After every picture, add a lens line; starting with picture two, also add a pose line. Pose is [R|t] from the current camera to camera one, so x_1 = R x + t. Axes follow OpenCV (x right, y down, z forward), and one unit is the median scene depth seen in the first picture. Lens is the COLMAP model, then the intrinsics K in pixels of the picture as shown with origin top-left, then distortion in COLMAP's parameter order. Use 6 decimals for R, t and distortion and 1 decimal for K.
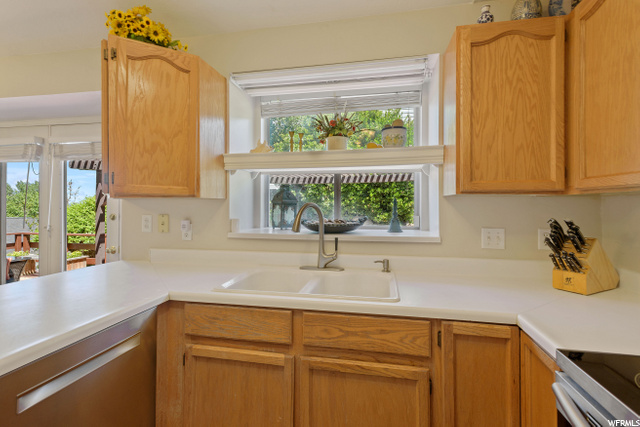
lens RADIAL K [[308.4, 0, 319.4], [0, 308.4, 211.0], [0, 0, 1]] dist [0.017306, -0.005708]
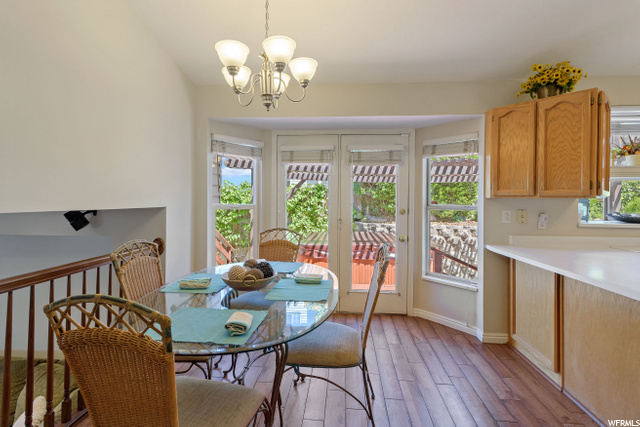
lens RADIAL K [[308.4, 0, 317.7], [0, 308.4, 201.3], [0, 0, 1]] dist [0.017306, -0.005708]
pose [[0.992882, 0.005565, 0.118976, -1.157162], [-0.003317, 0.999812, -0.019081, 0.002268], [-0.119060, 0.018550, 0.992714, -0.174246]]
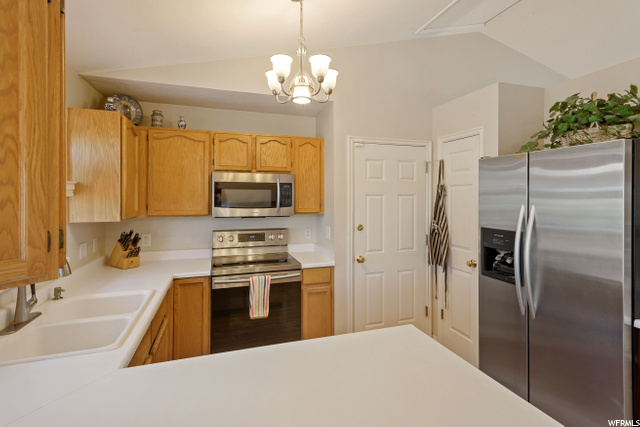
lens RADIAL K [[308.4, 0, 320.9], [0, 308.4, 191.6], [0, 0, 1]] dist [0.017306, -0.005708]
pose [[-0.504624, 0.005103, 0.863324, -0.710963], [0.013709, 0.999904, 0.002103, -0.098633], [-0.863230, 0.012896, -0.504645, 0.472171]]
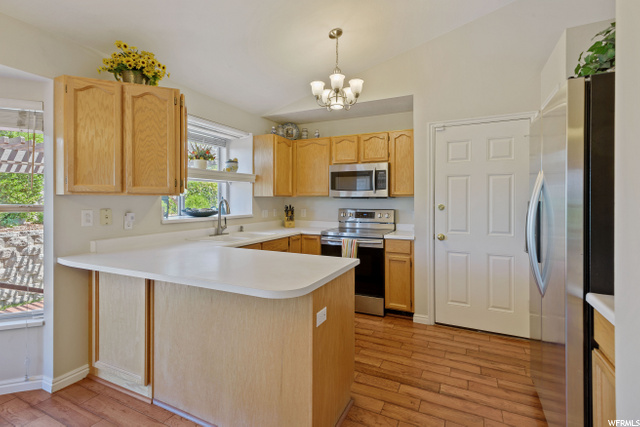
lens RADIAL K [[308.4, 0, 320.8], [0, 308.4, 200.6], [0, 0, 1]] dist [0.017306, -0.005708]
pose [[0.243216, -0.004067, 0.969964, -1.061207], [0.019120, 0.999817, -0.000602, -0.002899], [-0.969784, 0.018692, 0.243249, -0.030560]]
